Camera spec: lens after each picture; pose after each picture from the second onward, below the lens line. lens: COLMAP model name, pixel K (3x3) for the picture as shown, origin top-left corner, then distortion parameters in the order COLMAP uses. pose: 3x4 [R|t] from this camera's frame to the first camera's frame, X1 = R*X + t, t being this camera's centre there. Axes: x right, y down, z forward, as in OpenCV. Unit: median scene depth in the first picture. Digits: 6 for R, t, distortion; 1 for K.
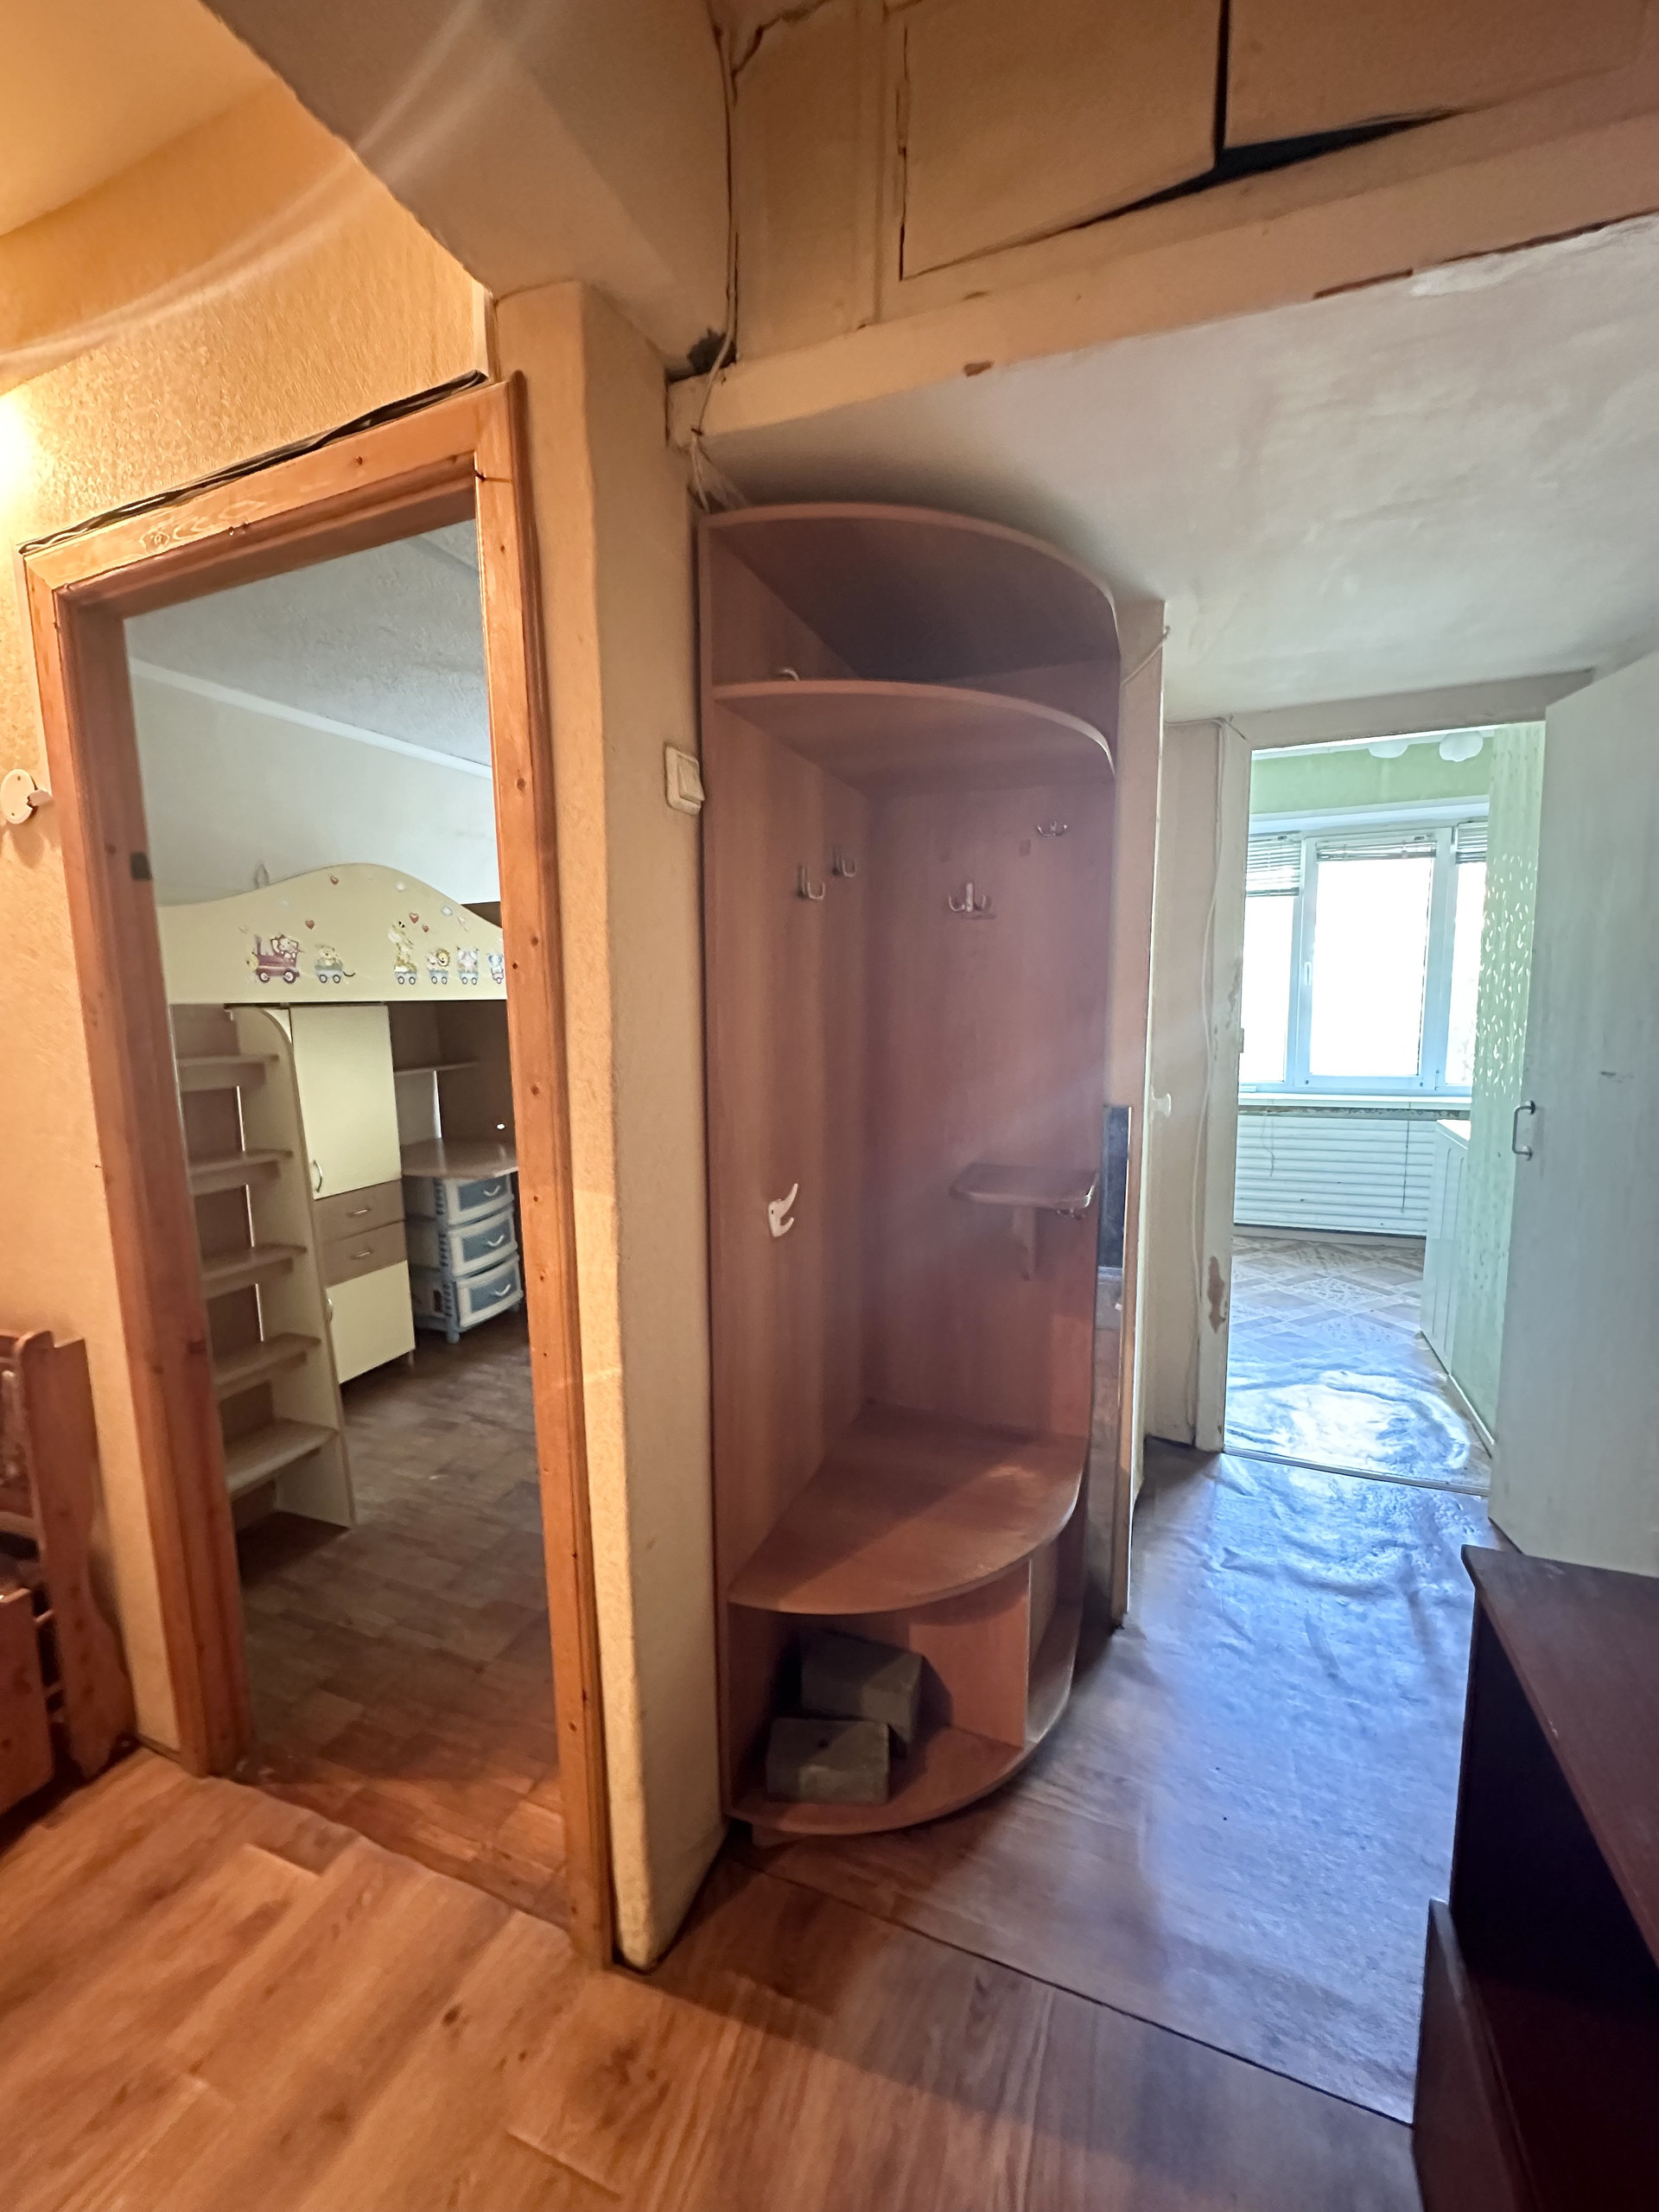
lens RADIAL K [[881.0, 0, 837.4], [0, 881.0, 1103.5], [0, 0, 1]] dist [0.002043, 0.000294]
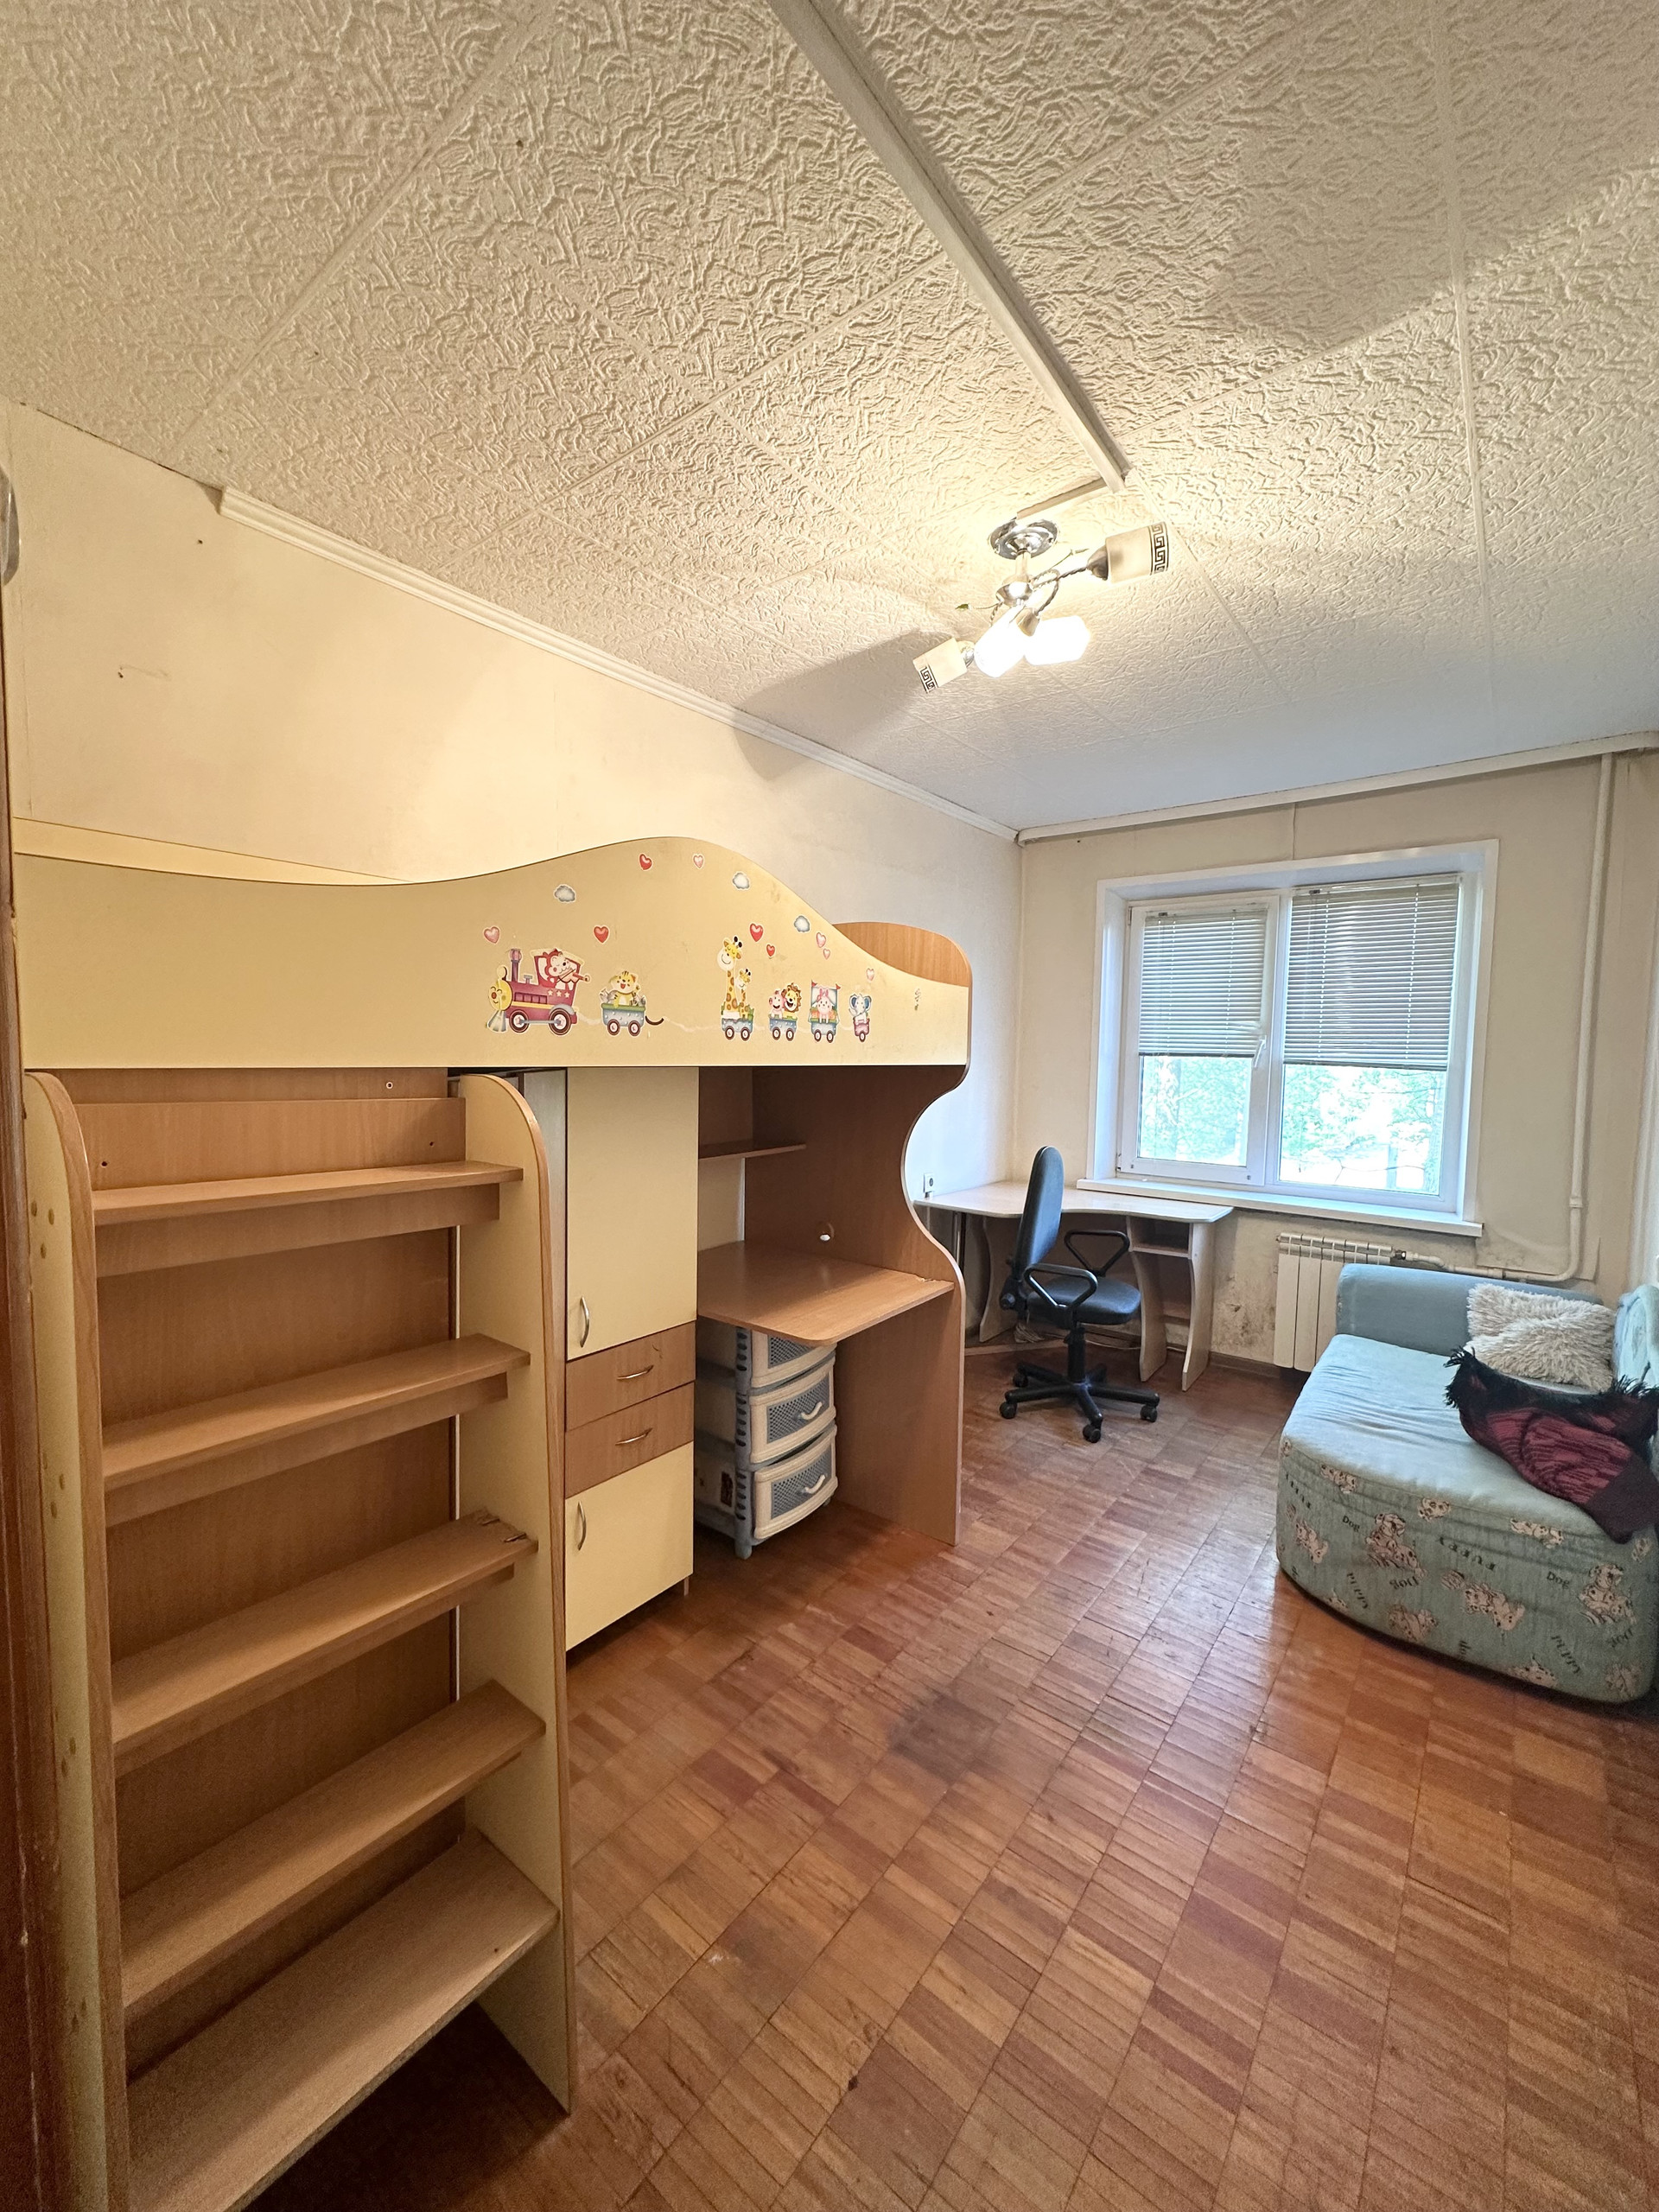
lens RADIAL K [[881.0, 0, 832.2], [0, 881.0, 1107.1], [0, 0, 1]] dist [0.002043, 0.000294]
pose [[0.955443, 0.058889, -0.289242, -0.214845], [-0.074717, 0.996234, -0.043980, -0.058173], [0.285562, 0.063632, 0.956245, 0.382769]]
